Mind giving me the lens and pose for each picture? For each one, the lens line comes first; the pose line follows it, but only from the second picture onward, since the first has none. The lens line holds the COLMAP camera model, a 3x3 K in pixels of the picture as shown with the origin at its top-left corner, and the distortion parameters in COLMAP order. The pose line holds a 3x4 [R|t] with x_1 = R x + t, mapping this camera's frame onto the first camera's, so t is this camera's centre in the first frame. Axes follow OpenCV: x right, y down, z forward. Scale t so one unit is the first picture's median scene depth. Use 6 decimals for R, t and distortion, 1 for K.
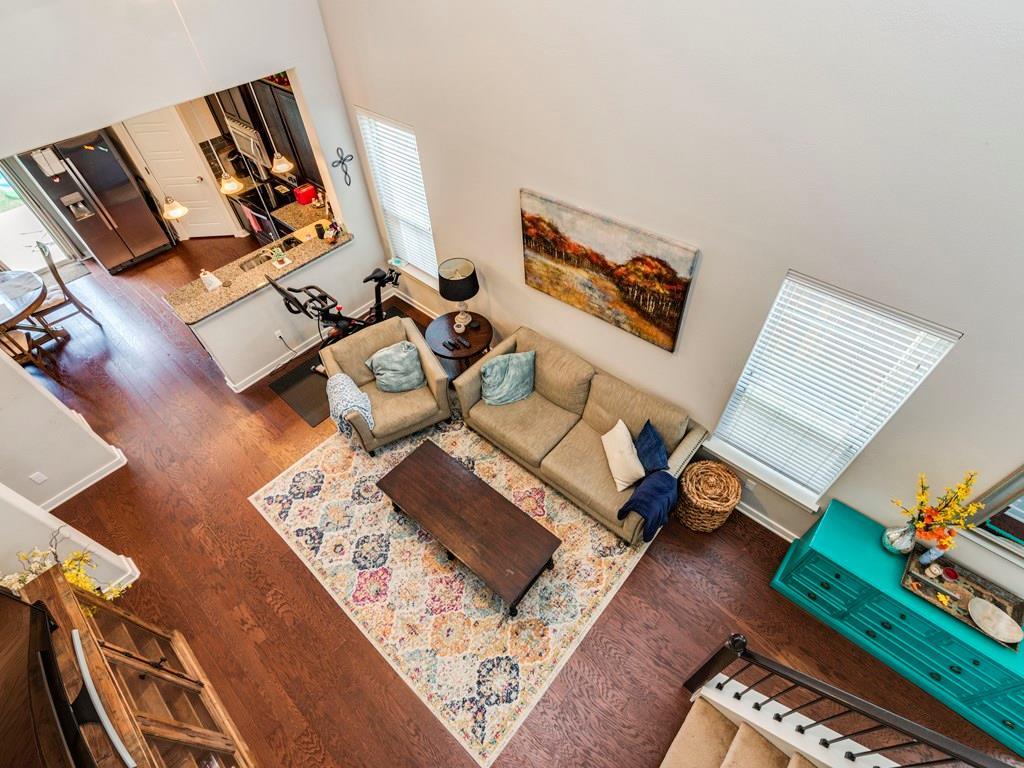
lens RADIAL K [[500.6, 0, 517.7], [0, 500.6, 386.2], [0, 0, 1]] dist [0.001474, -0.000063]
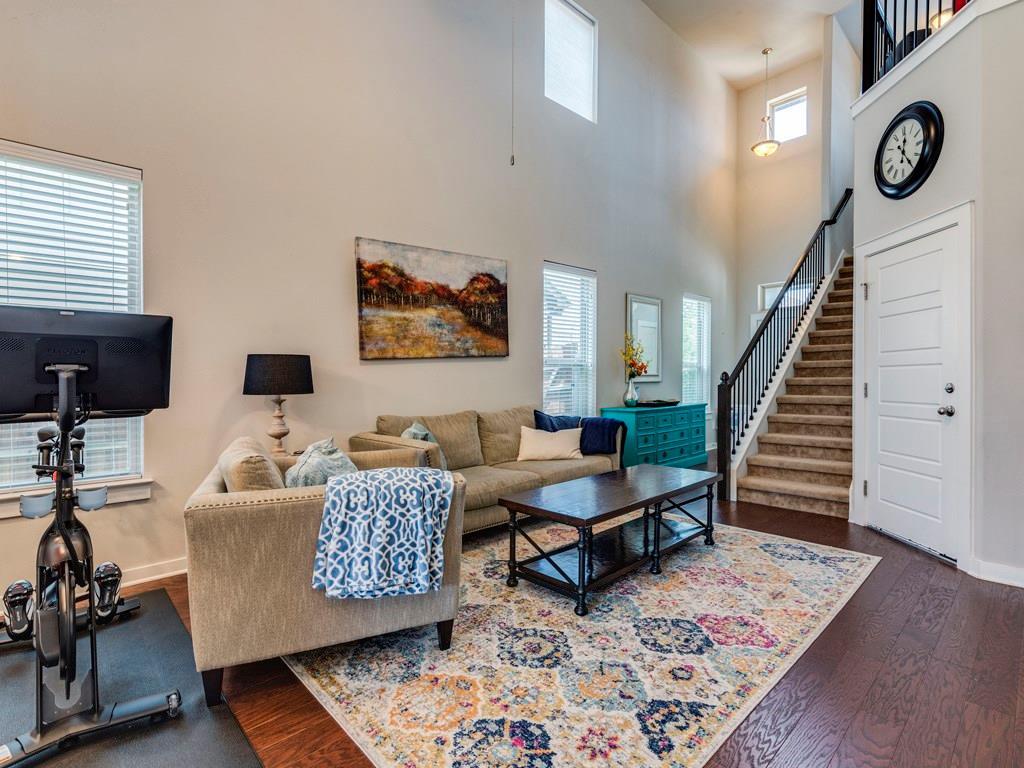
lens RADIAL K [[500.6, 0, 517.7], [0, 500.6, 386.2], [0, 0, 1]] dist [0.001474, -0.000063]
pose [[0.086131, 0.016561, 0.996146, -0.895872], [0.754803, 0.651523, -0.076095, 0.090082], [-0.650272, 0.758448, 0.043616, 0.965430]]
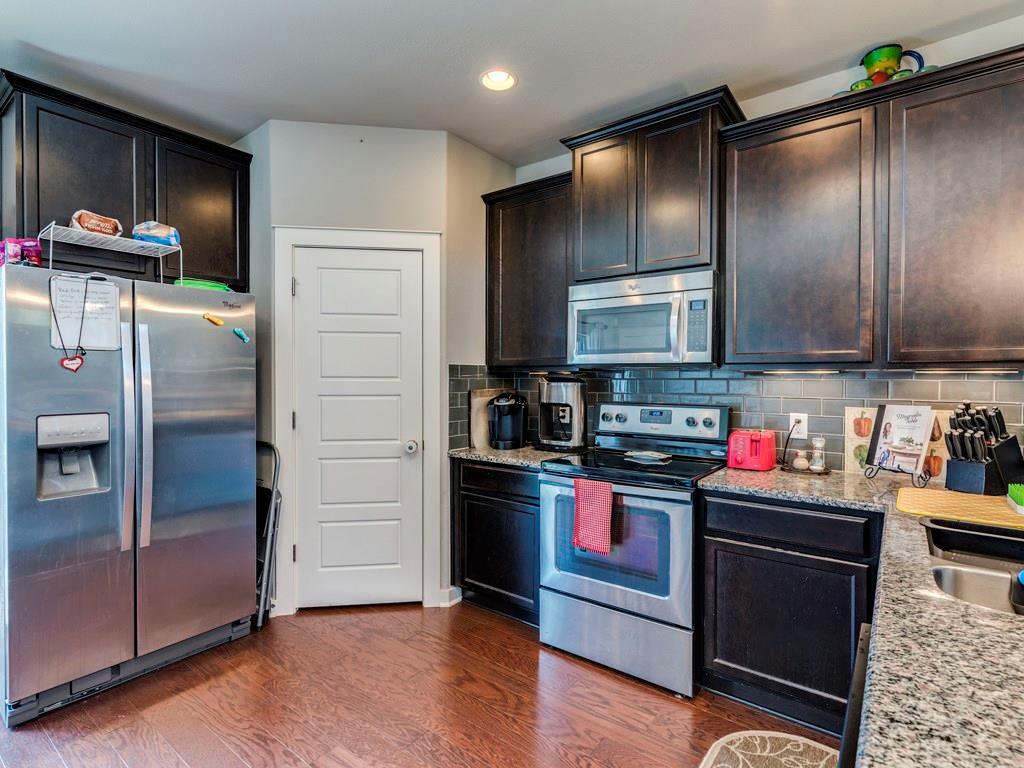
lens RADIAL K [[514.4, 0, 510.5], [0, 514.4, 386.9], [0, 0, 1]] dist [0.002664, 0.000135]
pose [[0.996820, 0.040208, 0.068799, -1.038382], [0.024755, 0.664398, -0.746969, -0.237958], [-0.075744, 0.746296, 0.661290, 1.207664]]
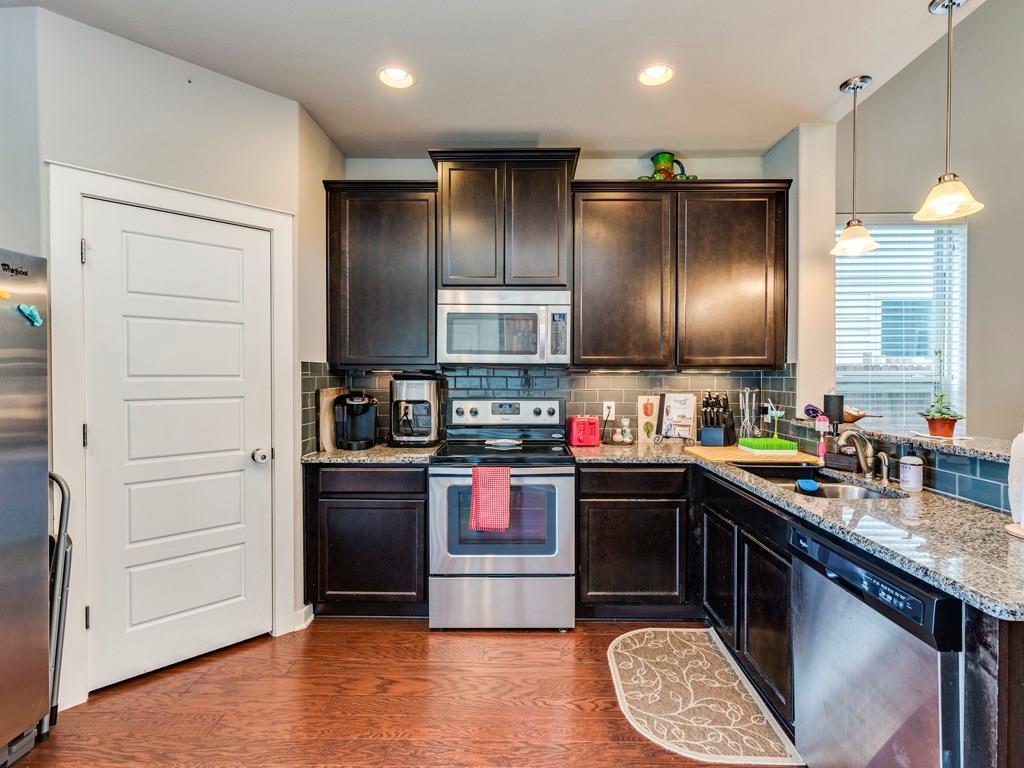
lens RADIAL K [[500.6, 0, 517.7], [0, 500.6, 386.2], [0, 0, 1]] dist [0.001474, -0.000063]
pose [[0.759941, 0.025054, 0.649509, -1.283952], [0.473095, 0.663910, -0.579141, -0.281774], [-0.445726, 0.747393, 0.492679, 1.256412]]
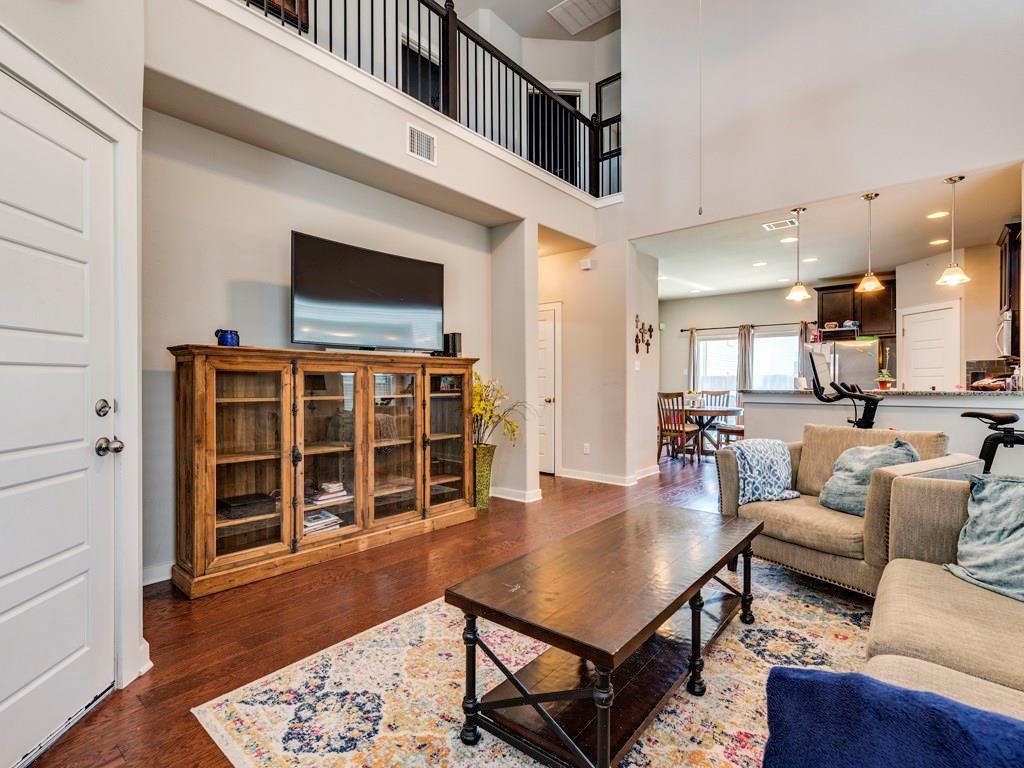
lens RADIAL K [[497.0, 0, 516.3], [0, 497.0, 385.0], [0, 0, 1]] dist [0.004934, -0.000224]
pose [[0.024611, 0.041627, -0.998830, 0.385439], [-0.752487, 0.658547, 0.008904, 0.228241], [0.658147, 0.751387, 0.047531, 0.783292]]
